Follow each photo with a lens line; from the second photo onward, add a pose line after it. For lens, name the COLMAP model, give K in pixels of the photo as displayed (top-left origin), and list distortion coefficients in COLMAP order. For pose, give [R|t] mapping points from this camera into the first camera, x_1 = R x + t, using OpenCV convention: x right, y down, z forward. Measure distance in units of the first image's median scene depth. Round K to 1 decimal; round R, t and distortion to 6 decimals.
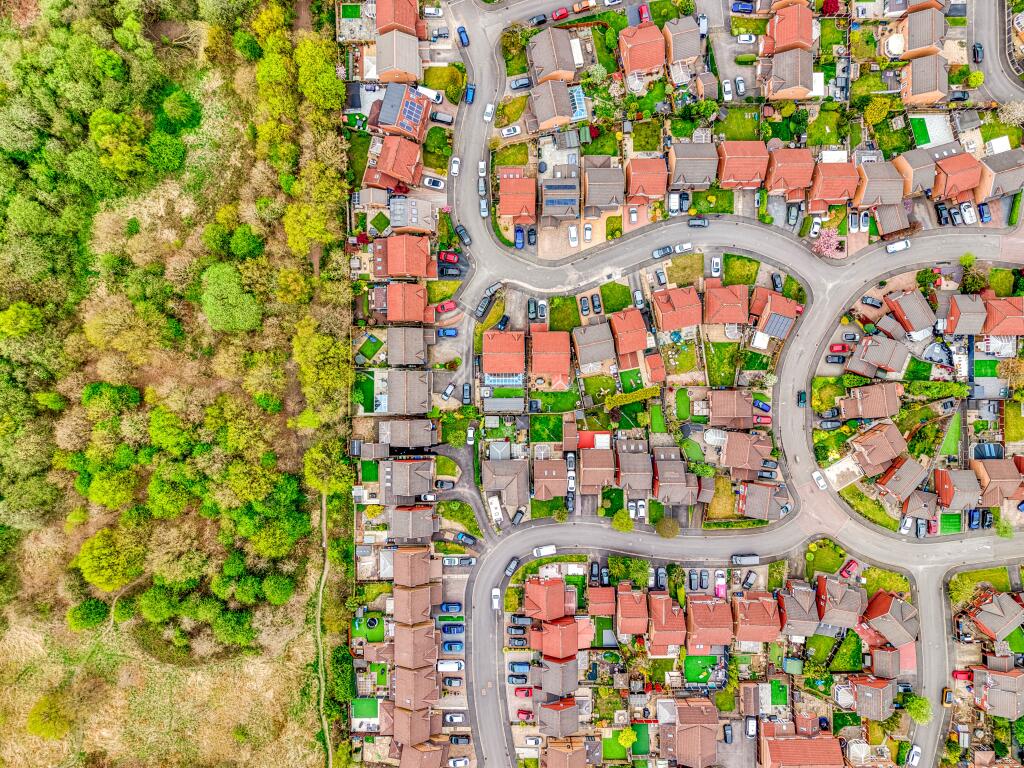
lens RADIAL K [[718.2, 0, 512.0], [0, 718.2, 384.0], [0, 0, 1]] dist [-0.000755, -0.000161]
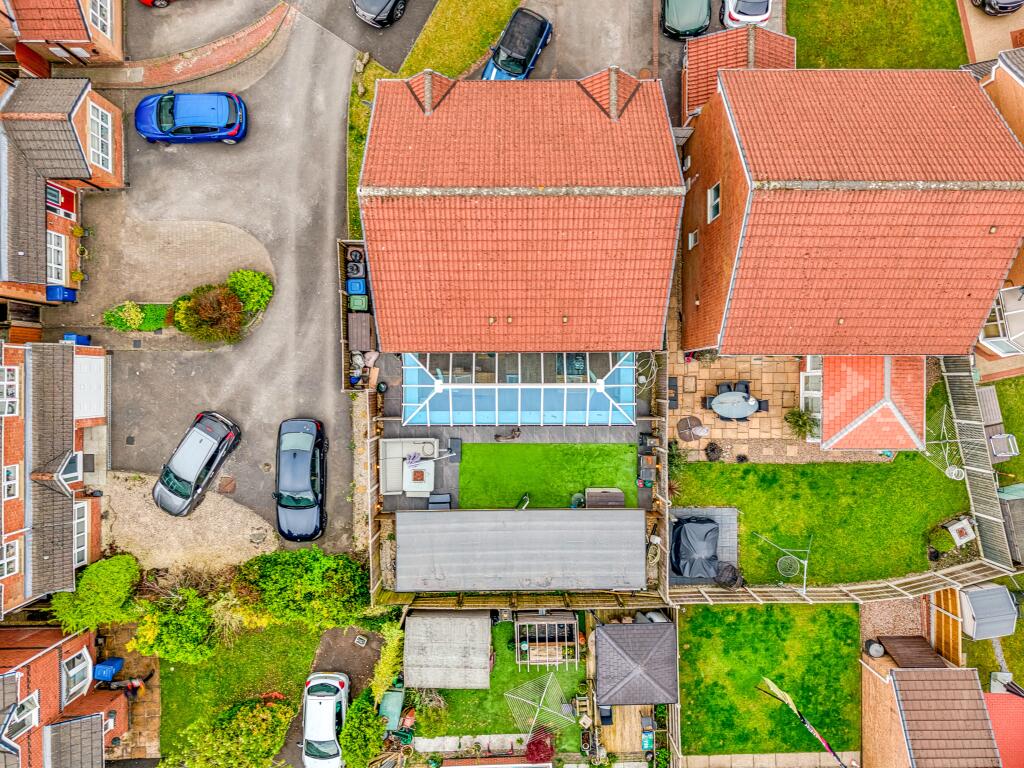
lens RADIAL K [[718.2, 0, 512.0], [0, 718.2, 384.0], [0, 0, 1]] dist [-0.000755, -0.000161]
pose [[0.999776, -0.001752, -0.021107, -0.009443], [0.001778, 0.999998, 0.001209, -0.008555], [0.021105, -0.001246, 0.999776, 0.830661]]
